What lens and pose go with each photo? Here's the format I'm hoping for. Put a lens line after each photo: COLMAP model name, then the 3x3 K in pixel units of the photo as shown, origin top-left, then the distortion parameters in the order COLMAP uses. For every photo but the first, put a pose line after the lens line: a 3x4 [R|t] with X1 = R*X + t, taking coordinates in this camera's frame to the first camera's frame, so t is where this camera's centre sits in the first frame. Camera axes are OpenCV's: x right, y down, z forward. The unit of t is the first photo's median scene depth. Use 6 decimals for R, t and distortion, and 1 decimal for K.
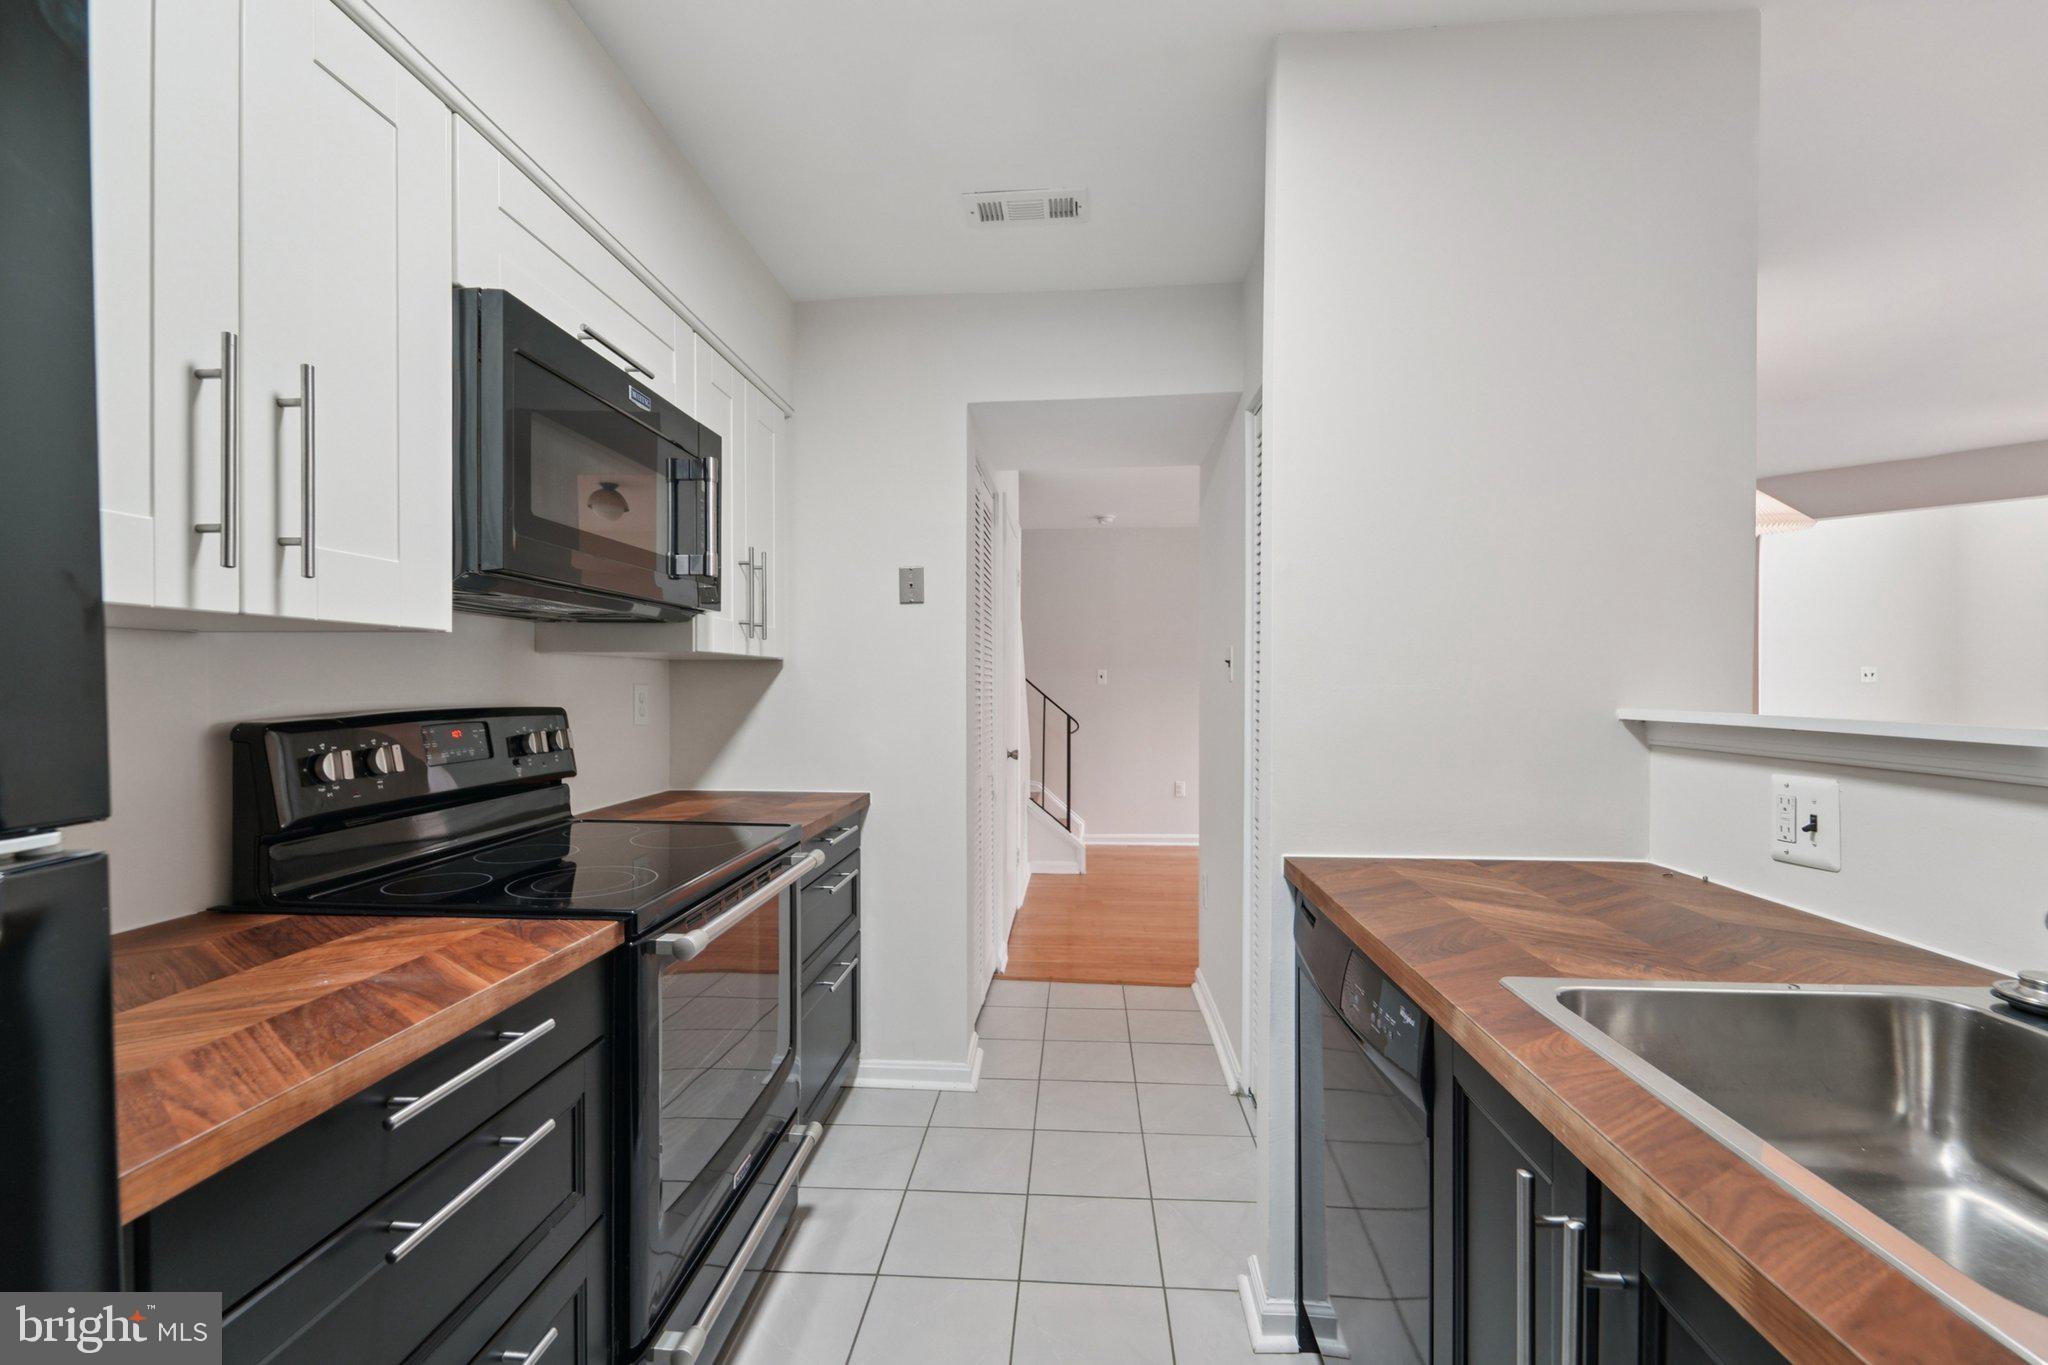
lens RADIAL K [[843.0, 0, 999.2], [0, 843.0, 703.0], [0, 0, 1]] dist [0.001188, -0.002074]
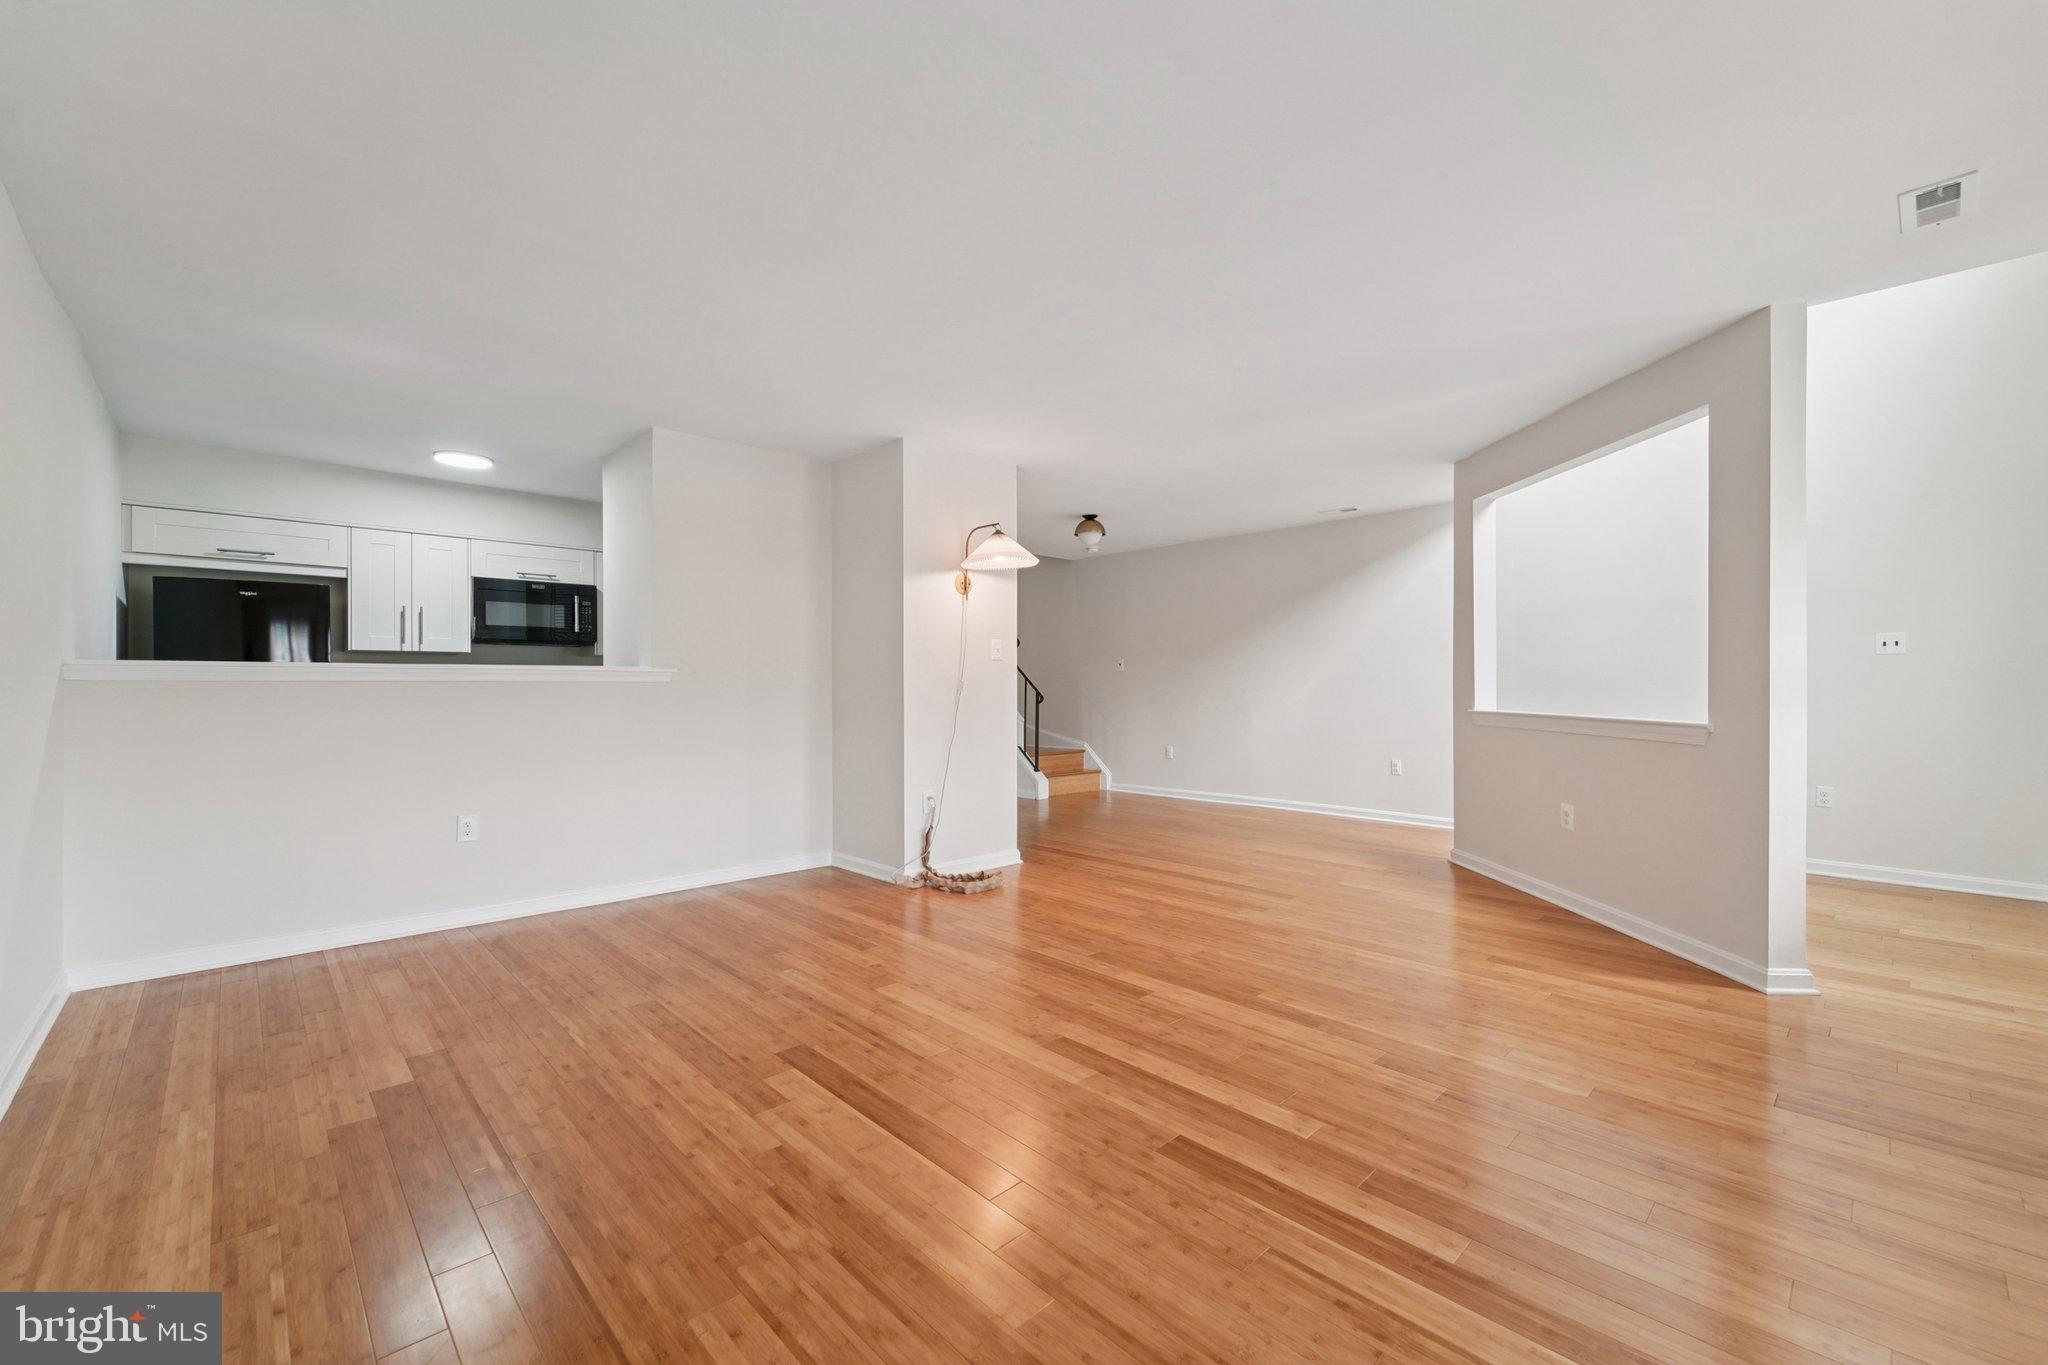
lens RADIAL K [[843.0, 0, 1028.7], [0, 843.0, 686.4], [0, 0, 1]] dist [0.001188, -0.002074]
pose [[0.752251, 0.000515, -0.658877, 1.001946], [-0.004903, 0.999976, -0.004815, 0.013340], [0.658858, 0.006853, 0.752236, -0.078964]]
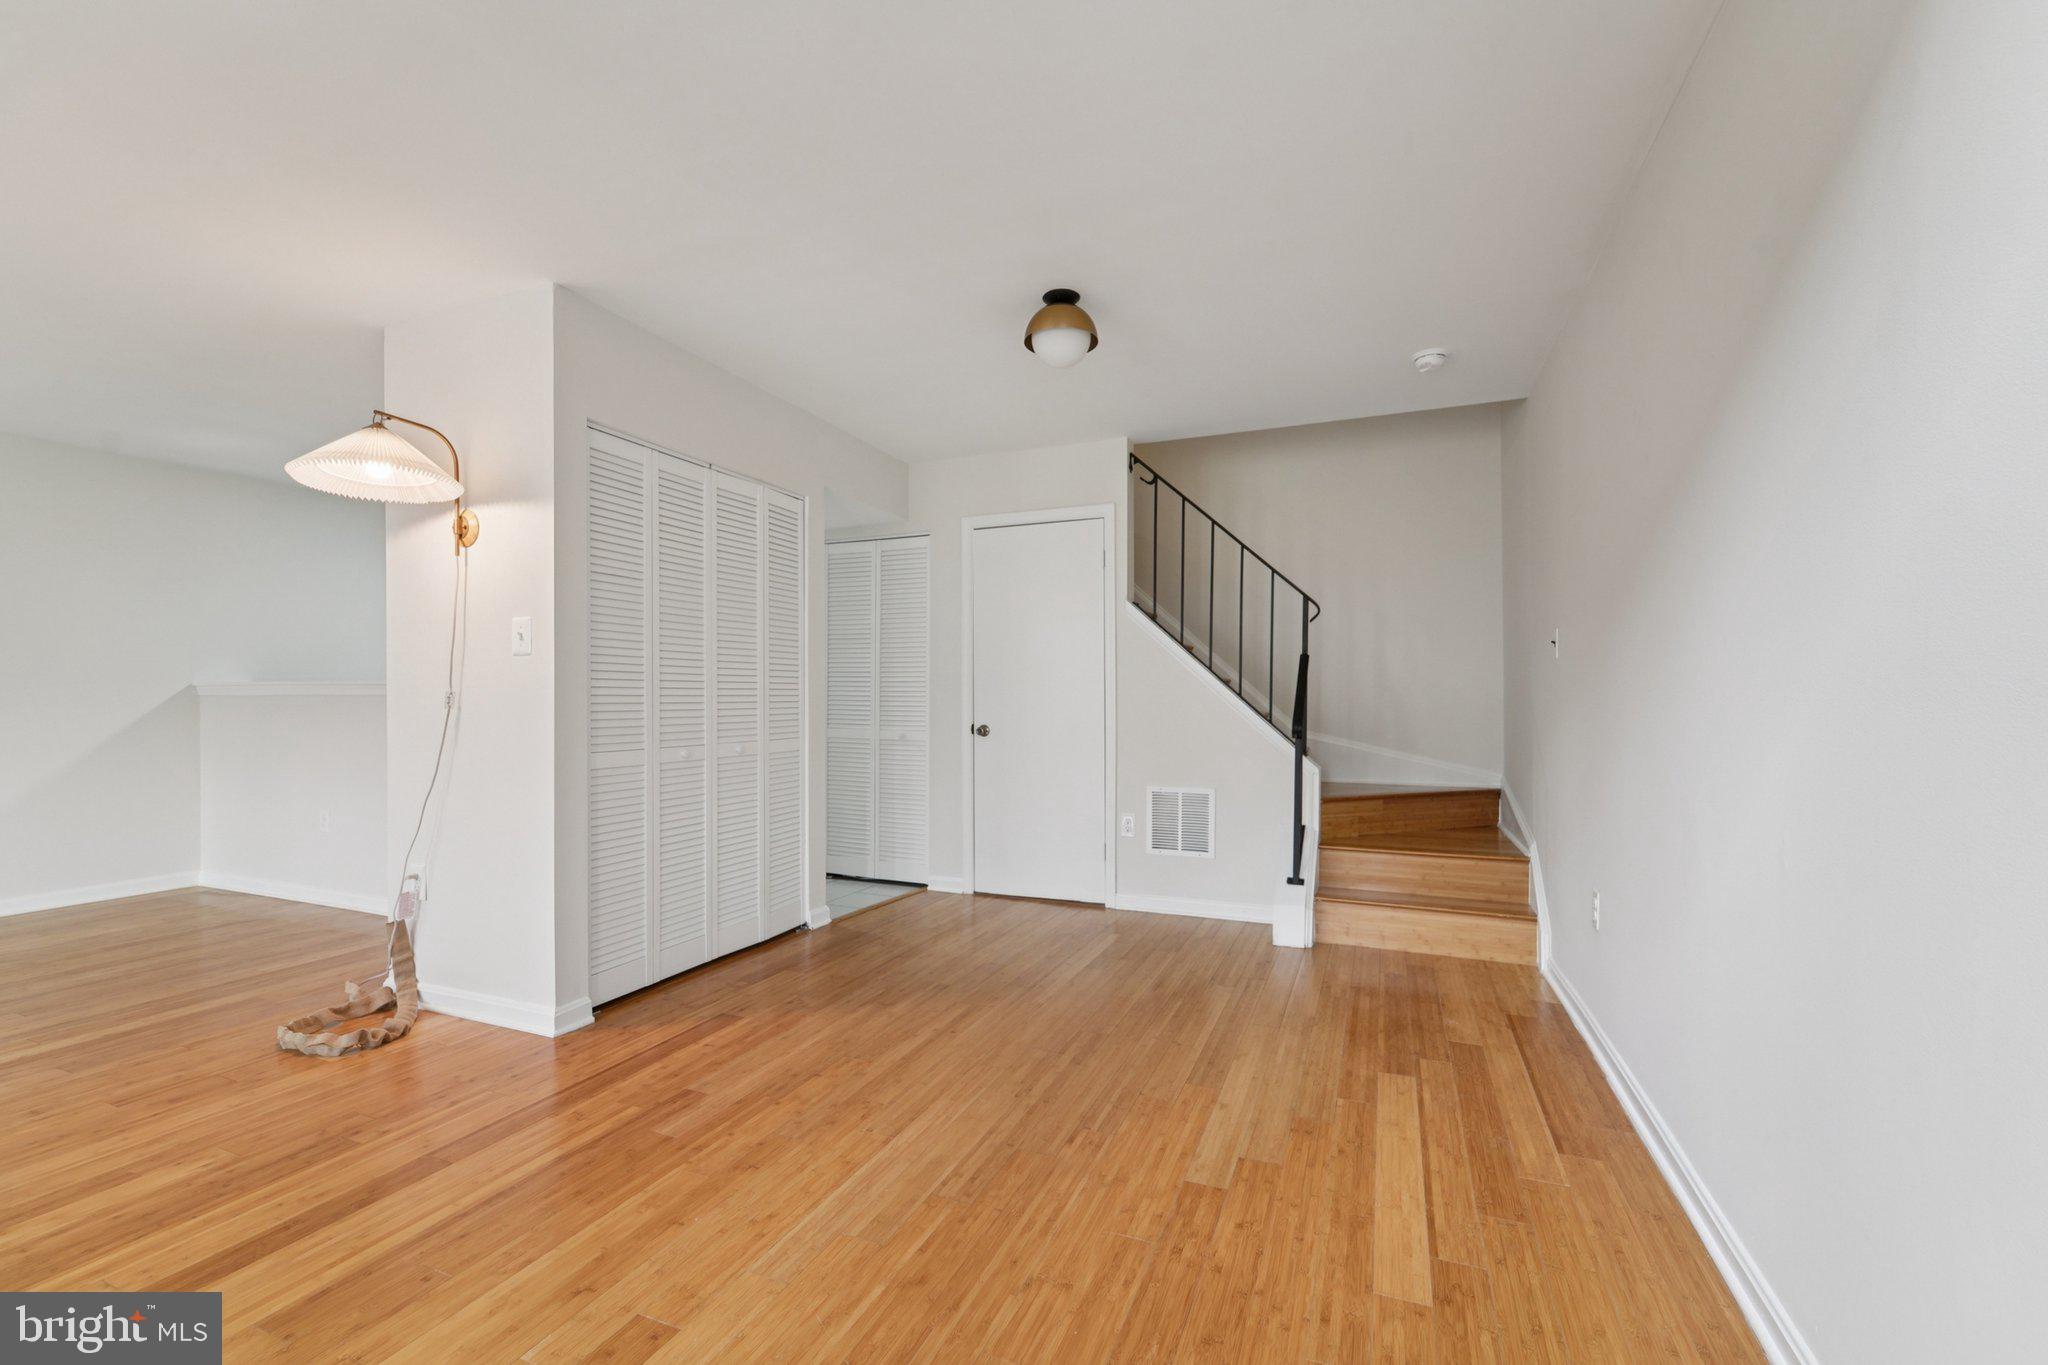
lens RADIAL K [[843.0, 0, 1019.0], [0, 843.0, 705.5], [0, 0, 1]] dist [0.001188, -0.002074]
pose [[-0.307928, 0.009123, -0.951366, 0.770288], [-0.007774, 0.999897, 0.012105, 0.003682], [0.951378, 0.011124, -0.307825, 0.985946]]
